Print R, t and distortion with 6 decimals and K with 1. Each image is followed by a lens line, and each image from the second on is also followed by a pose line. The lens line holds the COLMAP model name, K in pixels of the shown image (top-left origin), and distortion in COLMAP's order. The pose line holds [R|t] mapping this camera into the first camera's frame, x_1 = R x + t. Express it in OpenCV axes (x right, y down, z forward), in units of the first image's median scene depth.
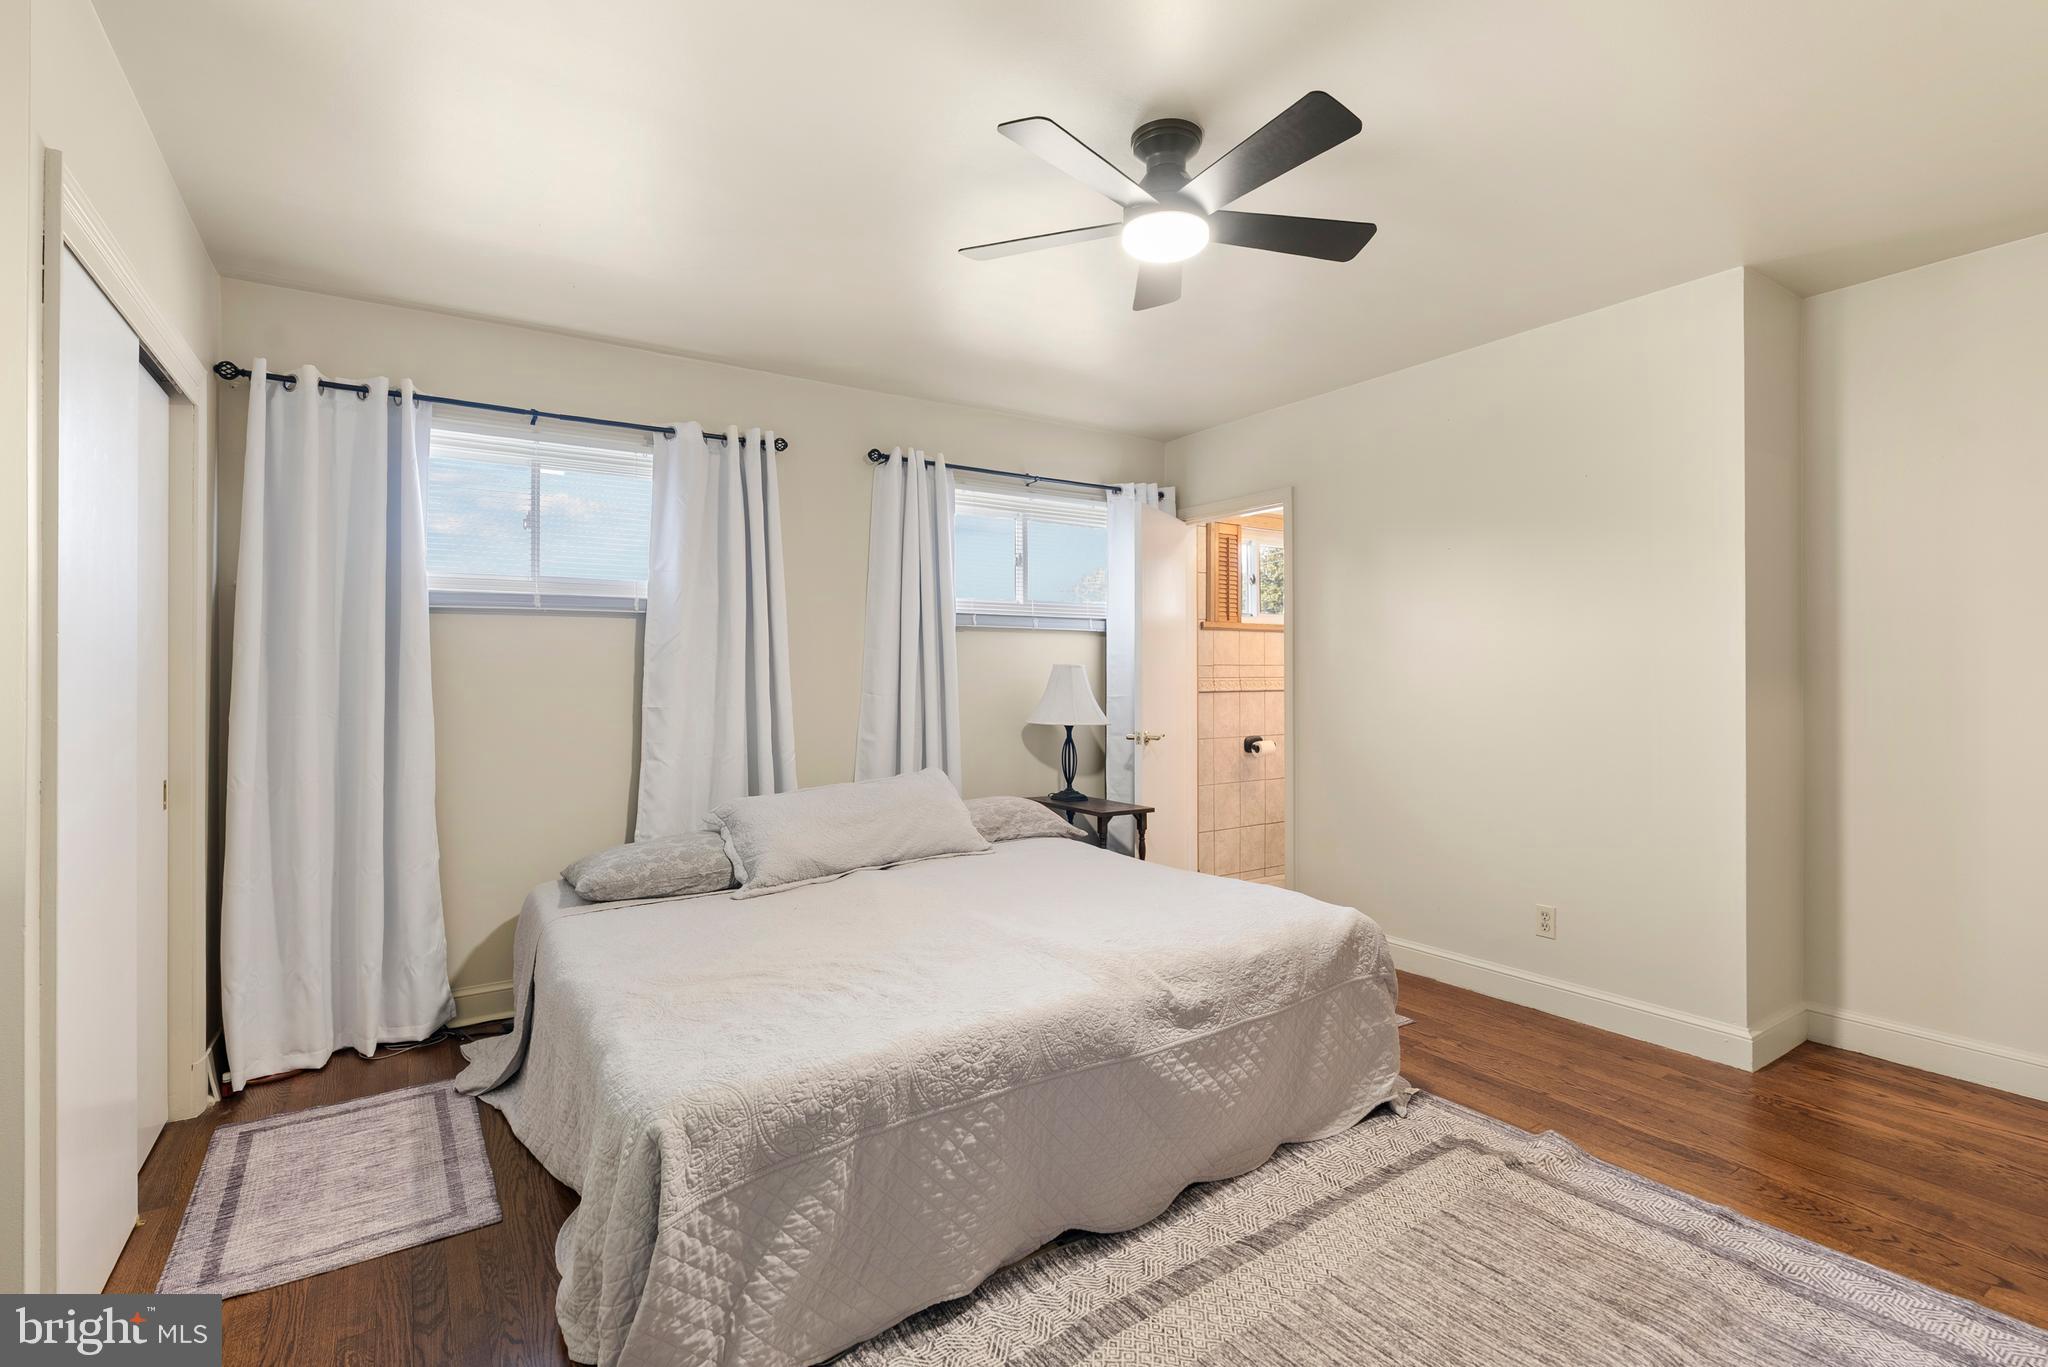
lens RADIAL K [[942.9, 0, 1024.0], [0, 942.9, 683.5], [0, 0, 1]] dist [-0.003599, -0.000276]
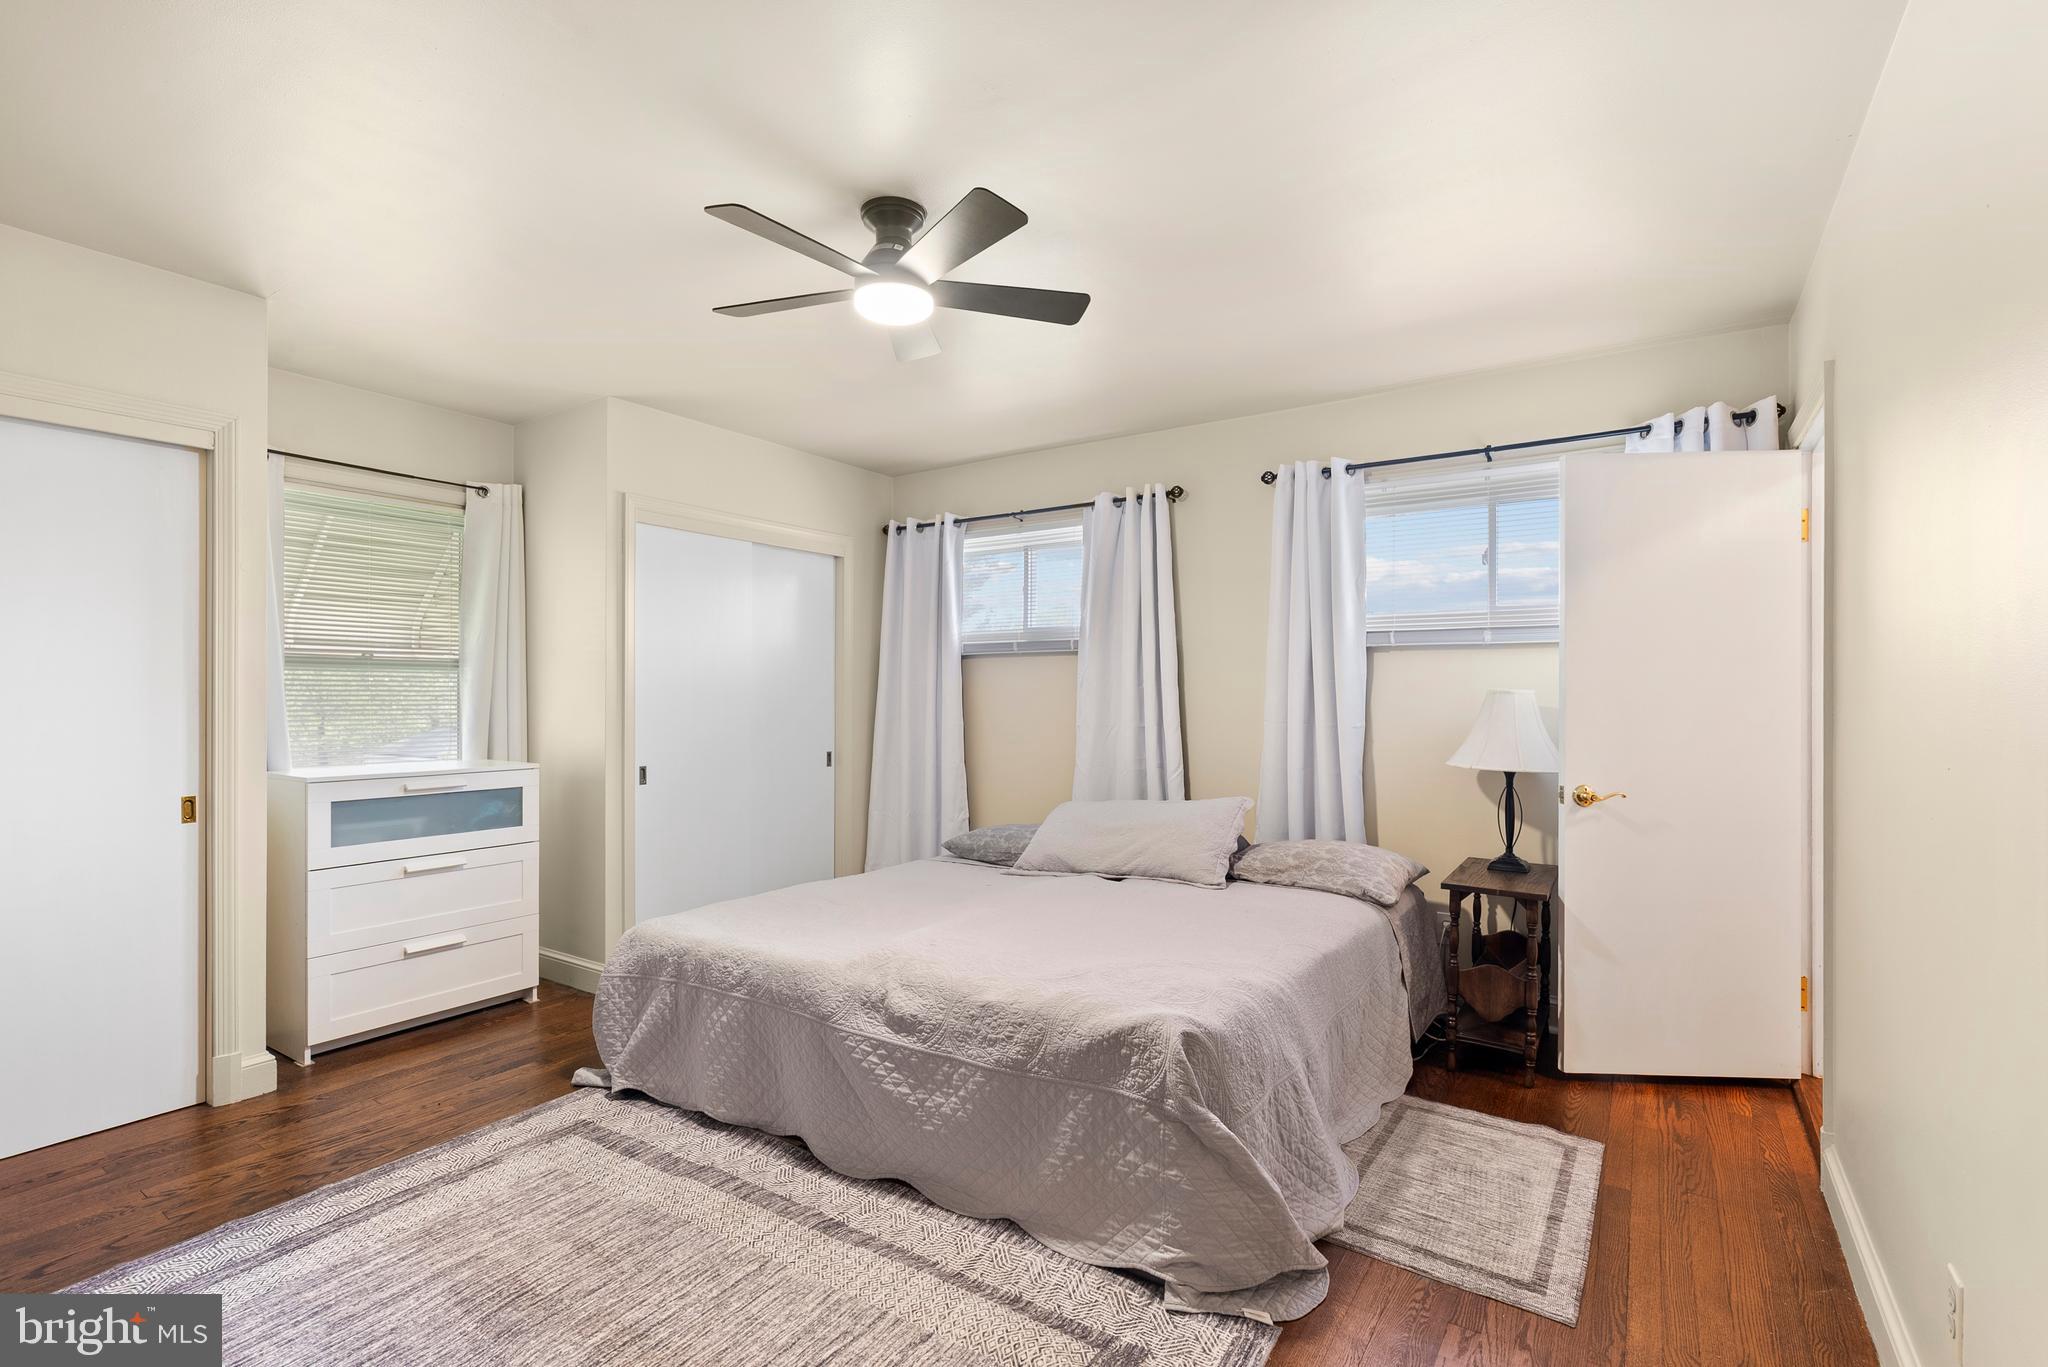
lens RADIAL K [[940.8, 0, 1016.4], [0, 940.8, 711.3], [0, 0, 1]] dist [-0.001552, 0.000883]
pose [[0.373063, 0.018795, -0.927616, 1.148692], [-0.012482, 0.999806, 0.015237, -0.017576], [0.927722, 0.005894, 0.373225, 0.684767]]
